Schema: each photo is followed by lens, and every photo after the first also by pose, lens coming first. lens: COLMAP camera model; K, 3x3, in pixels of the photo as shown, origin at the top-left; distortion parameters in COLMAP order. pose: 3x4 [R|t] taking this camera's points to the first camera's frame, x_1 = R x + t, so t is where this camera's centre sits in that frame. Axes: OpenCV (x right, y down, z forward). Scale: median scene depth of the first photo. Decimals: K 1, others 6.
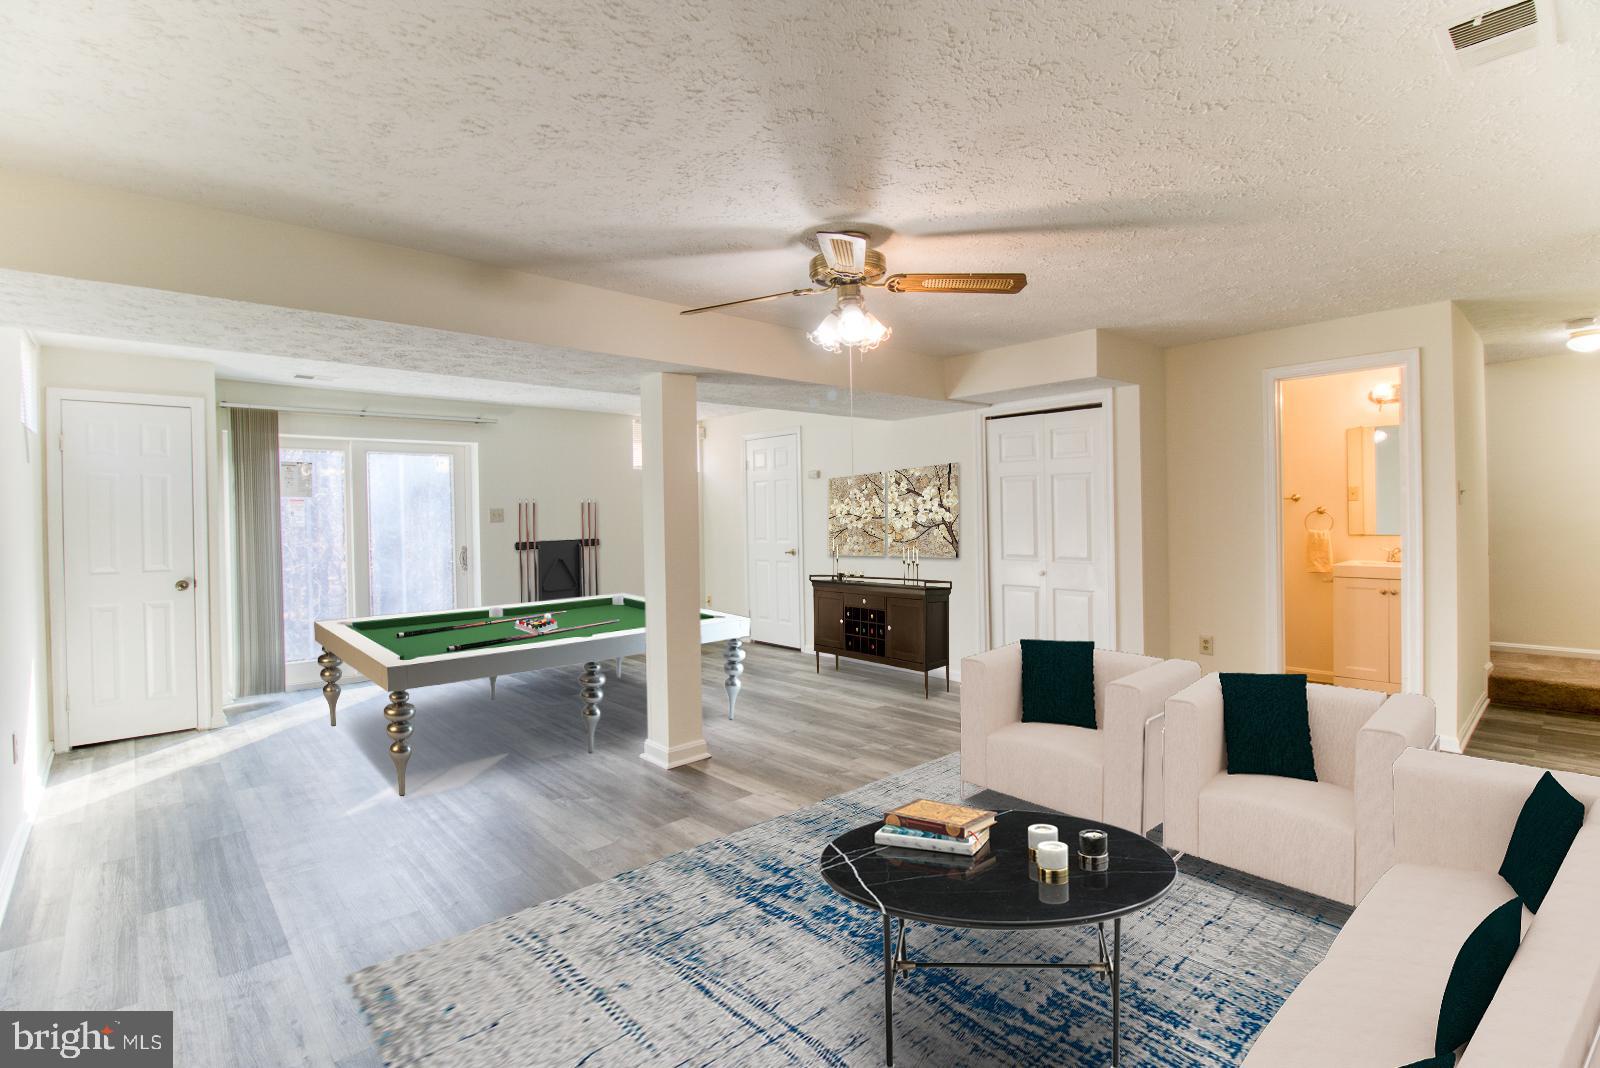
lens RADIAL K [[745.5, 0, 800.0], [0, 745.5, 534.0], [0, 0, 1]] dist [0.000051, -0.000008]
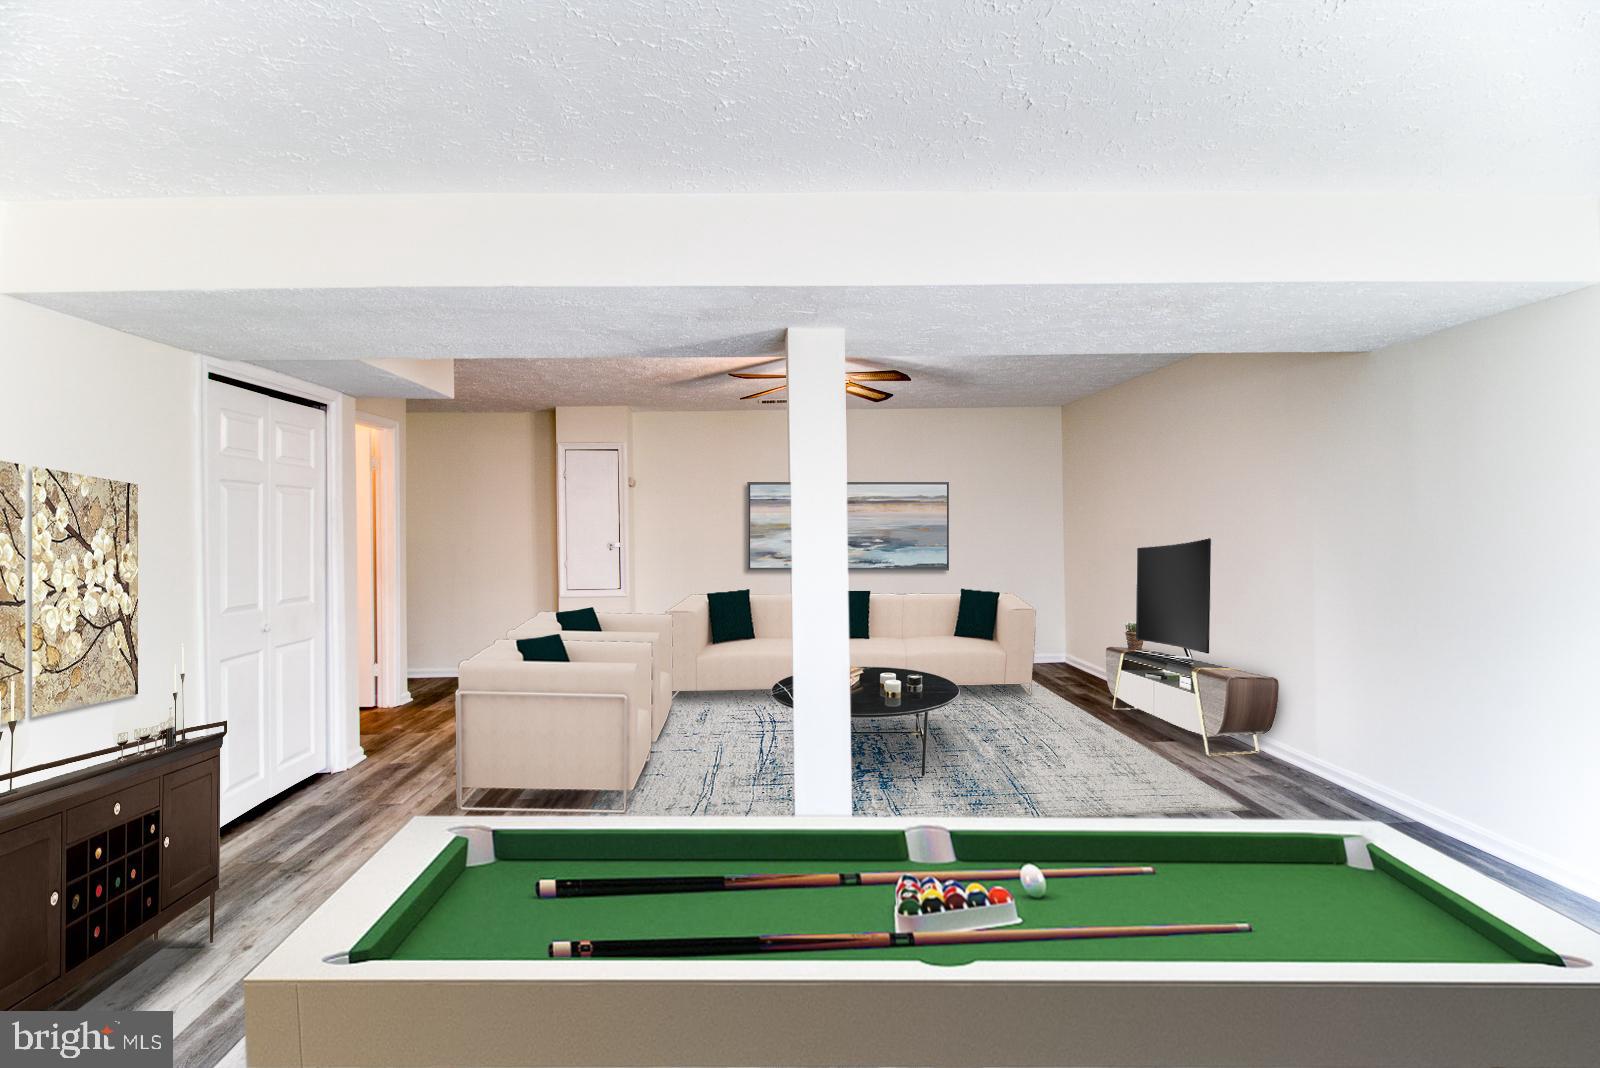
lens RADIAL K [[708.2, 0, 797.2], [0, 708.2, 592.4], [0, 0, 1]] dist [0.000234, 0.000045]
pose [[-0.739934, 0.029948, 0.672013, -0.368335], [0.029594, 0.999490, -0.011957, -0.012903], [-0.672028, 0.011040, -0.740443, 1.031361]]
